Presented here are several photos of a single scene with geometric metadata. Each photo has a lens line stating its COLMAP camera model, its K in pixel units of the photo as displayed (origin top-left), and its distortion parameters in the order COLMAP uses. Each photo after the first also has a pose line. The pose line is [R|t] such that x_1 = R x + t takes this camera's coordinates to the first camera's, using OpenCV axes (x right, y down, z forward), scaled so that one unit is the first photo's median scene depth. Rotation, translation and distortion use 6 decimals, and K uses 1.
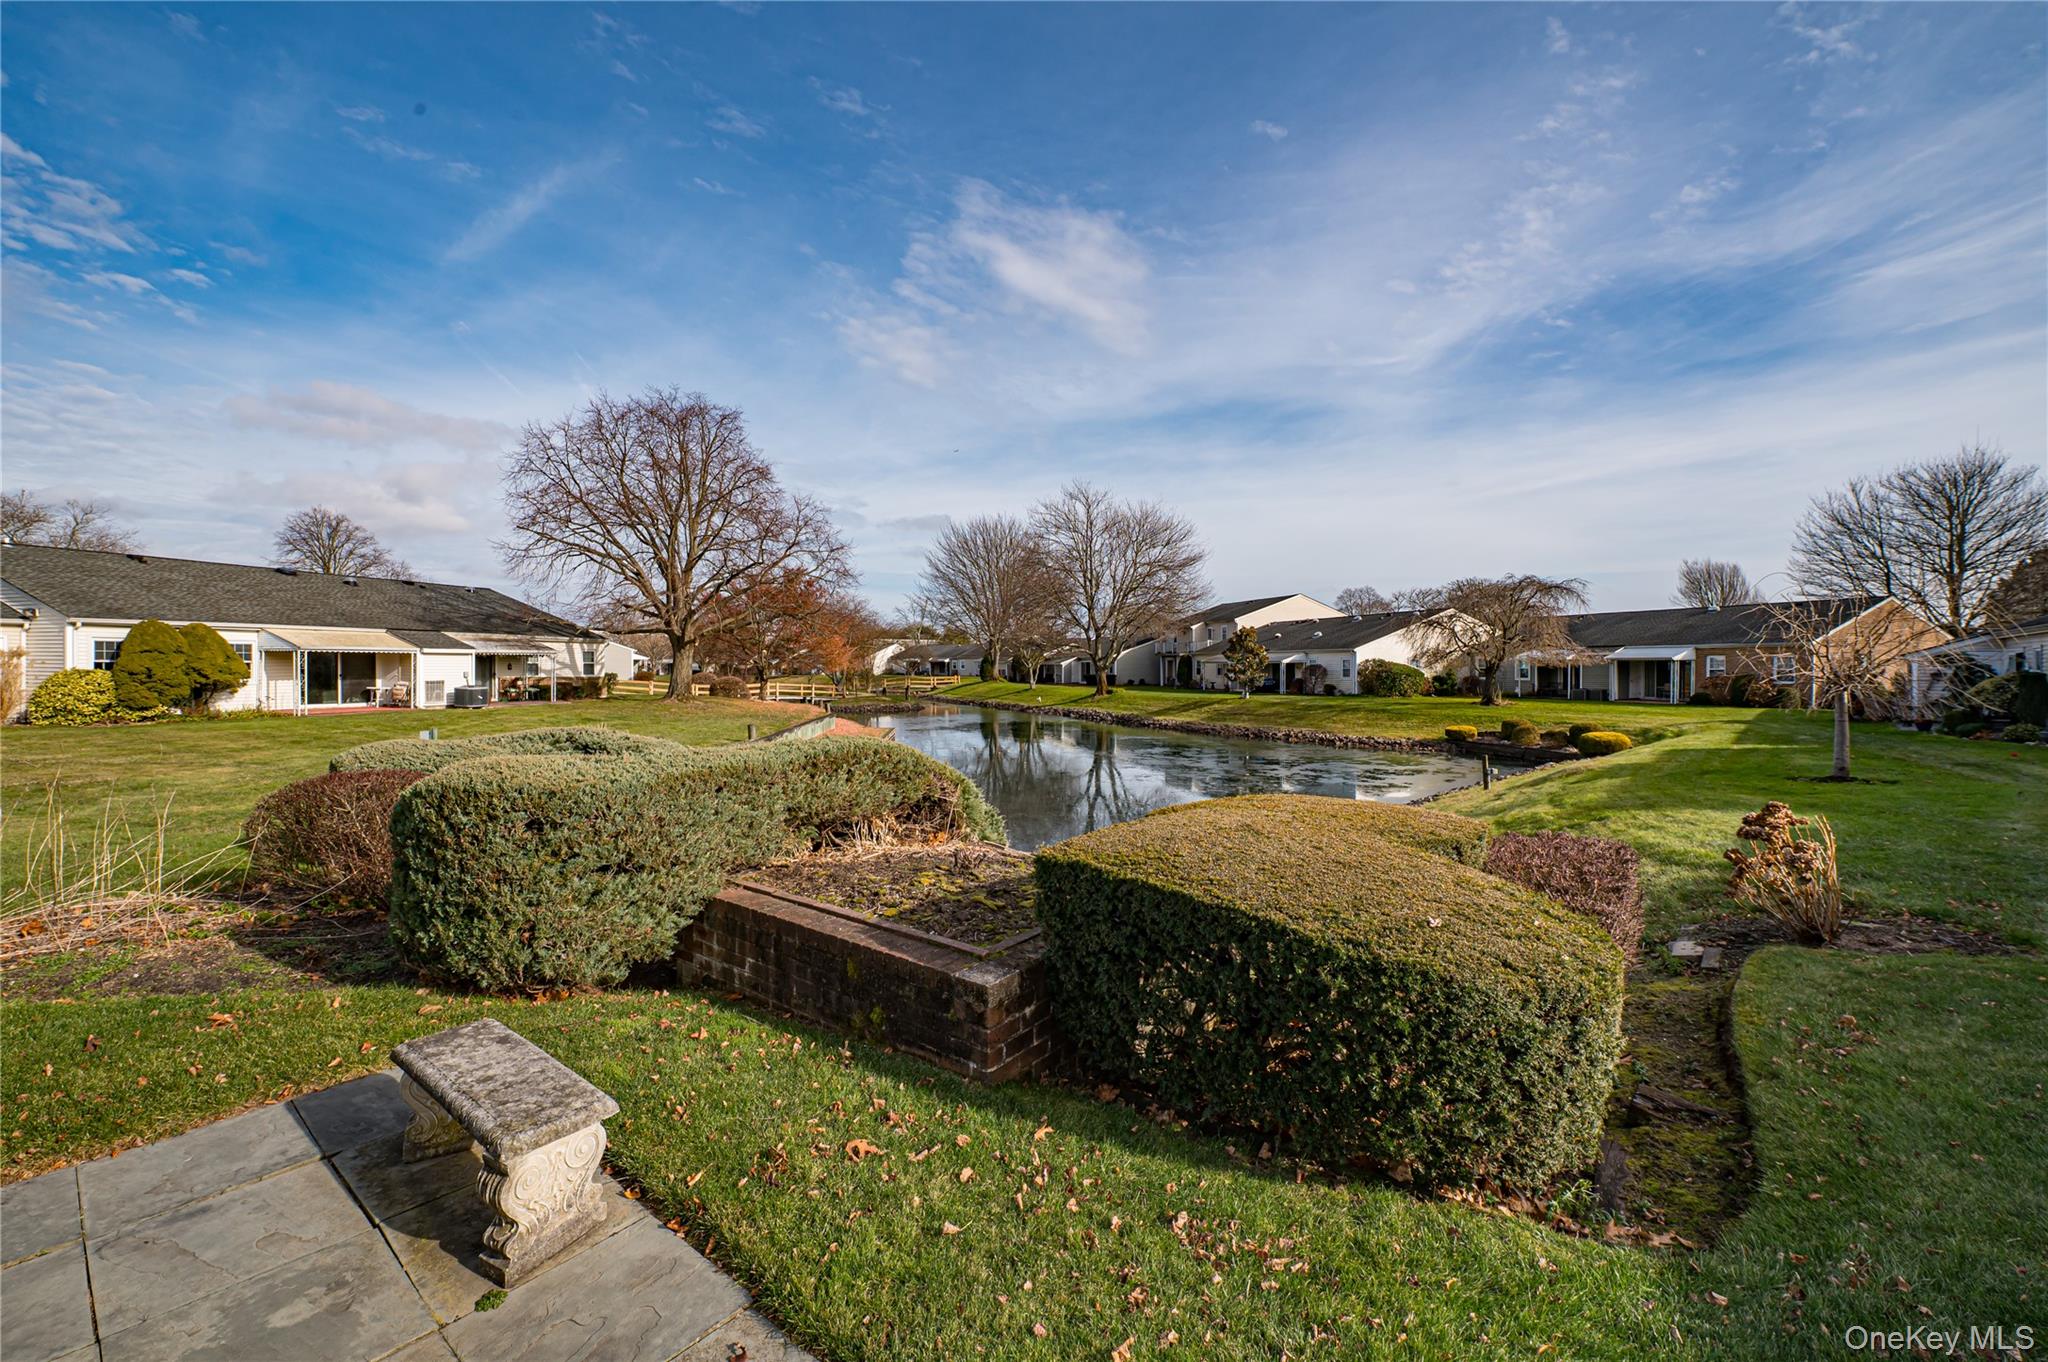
lens RADIAL K [[811.5, 0, 1030.2], [0, 811.5, 687.8], [0, 0, 1]] dist [-0.005978, -0.000581]
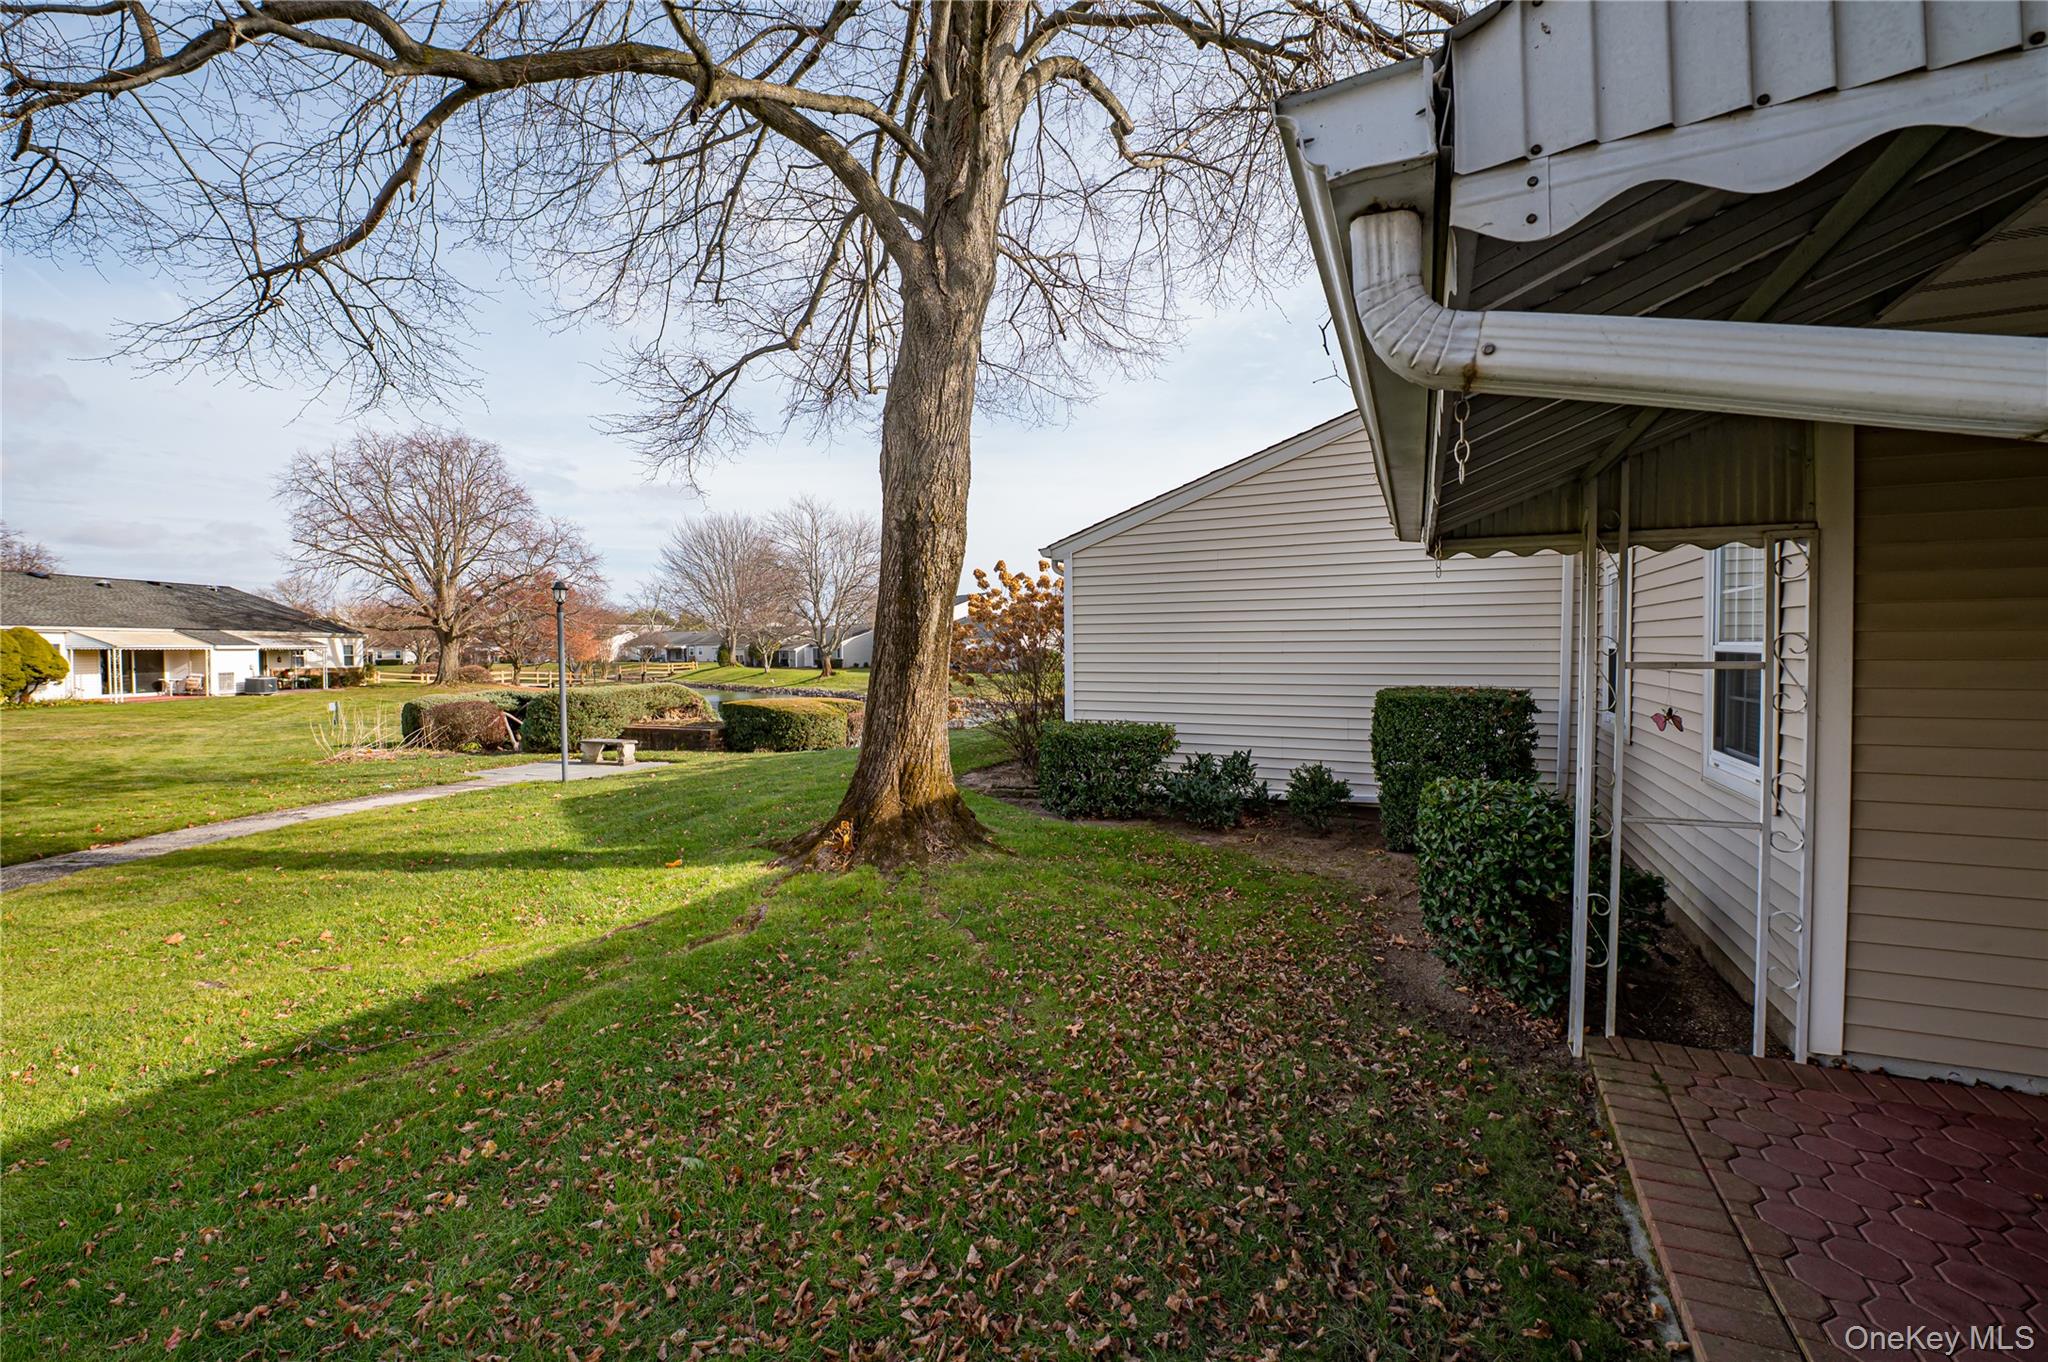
lens RADIAL K [[841.7, 0, 1019.0], [0, 841.7, 669.8], [0, 0, 1]] dist [-0.001238, -0.000180]
pose [[0.961229, -0.015850, 0.275294, 0.020877], [0.016370, 0.999866, 0.000409, 0.002988], [-0.275264, 0.004114, 0.961360, -0.255384]]
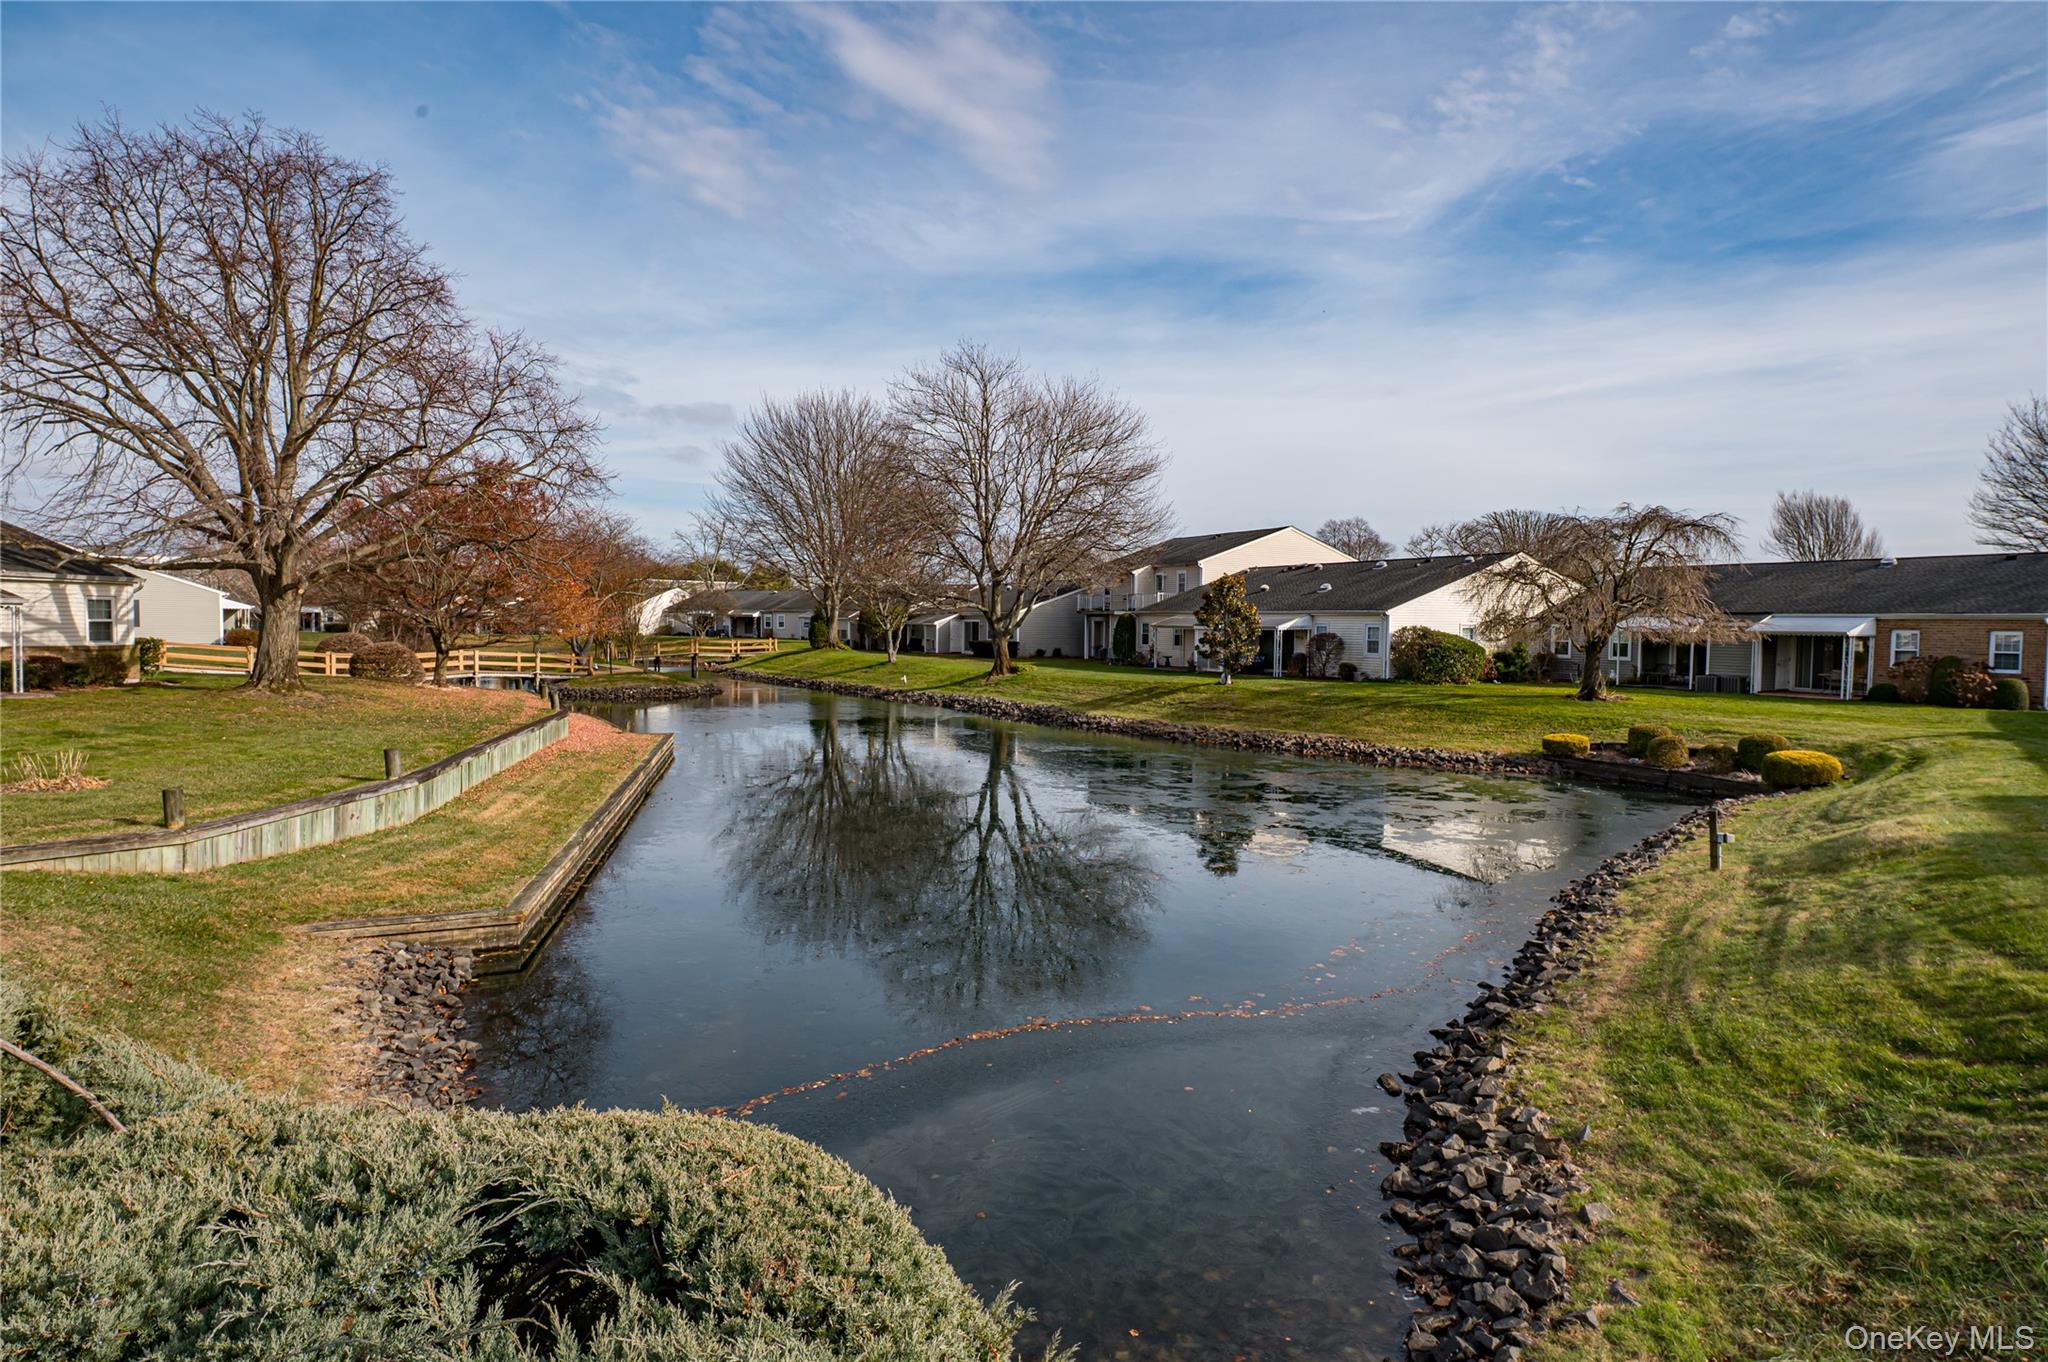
lens RADIAL K [[1136.4, 0, 1030.0], [0, 1136.4, 641.6], [0, 0, 1]] dist [-0.014011, 0.001723]
pose [[0.990795, 0.010704, 0.134949, -0.012452], [-0.009581, 0.999914, -0.008971, -0.009724], [-0.135034, 0.007596, 0.990812, 0.098902]]
